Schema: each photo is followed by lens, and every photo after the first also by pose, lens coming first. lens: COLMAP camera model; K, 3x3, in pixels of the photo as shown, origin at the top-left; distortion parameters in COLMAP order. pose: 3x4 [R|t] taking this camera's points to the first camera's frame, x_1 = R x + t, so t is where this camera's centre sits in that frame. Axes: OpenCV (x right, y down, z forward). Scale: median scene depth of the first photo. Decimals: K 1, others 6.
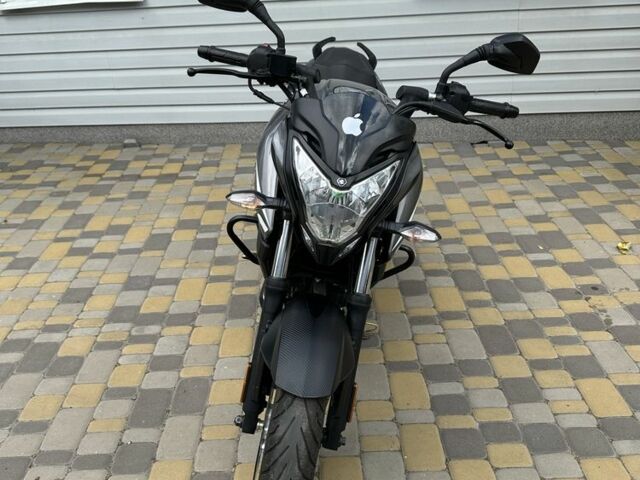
lens RADIAL K [[584.7, 0, 323.5], [0, 584.7, 240.5], [0, 0, 1]] dist [0.144286, -0.286315]
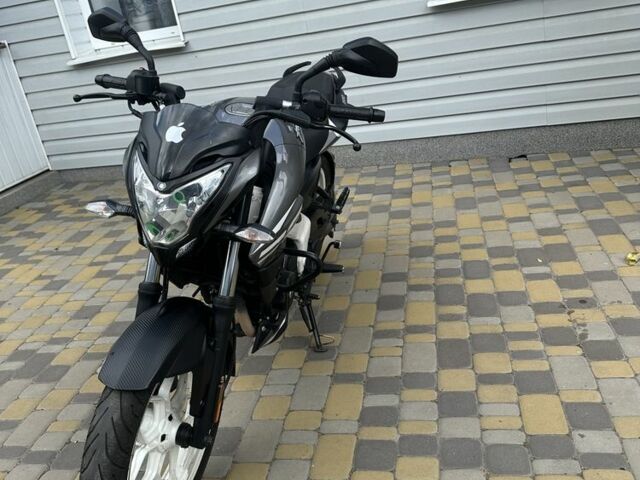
lens RADIAL K [[584.6, 0, 332.8], [0, 584.6, 239.4], [0, 0, 1]] dist [0.151361, -0.280853]
pose [[0.978925, -0.028708, -0.202191, 0.277084], [0.017200, 0.998142, -0.058447, 0.032541], [0.203494, 0.053737, 0.977600, 0.009684]]
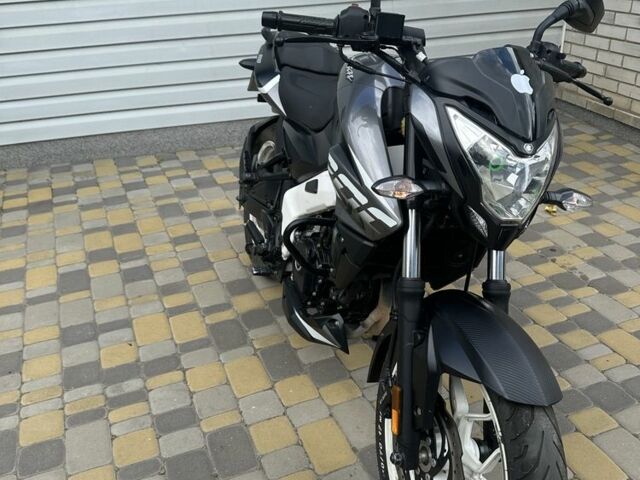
lens RADIAL K [[584.7, 0, 323.5], [0, 584.7, 240.5], [0, 0, 1]] dist [0.144286, -0.286315]
pose [[0.932832, -0.150378, 0.327430, -0.277076], [0.155267, 0.987808, 0.011320, -0.011836], [-0.325140, 0.040279, 0.944808, 0.144060]]
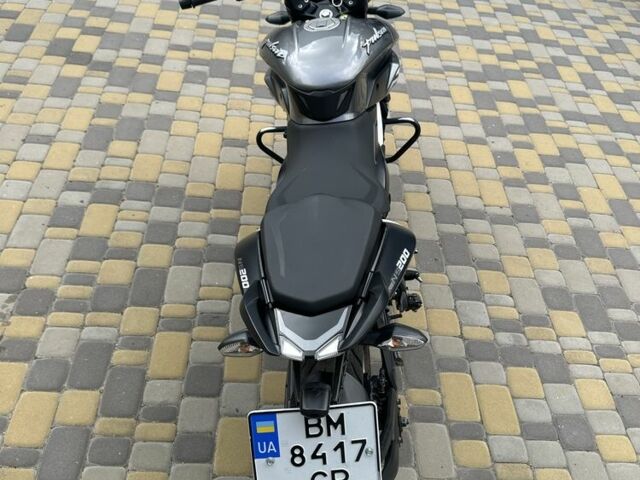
lens RADIAL K [[584.7, 0, 323.5], [0, 584.7, 240.5], [0, 0, 1]] dist [0.144286, -0.286315]
pose [[-0.997325, -0.050191, -0.053140, 0.052949], [-0.064998, 0.276368, 0.958851, -0.758344], [-0.033440, 0.959740, -0.278892, 1.102848]]
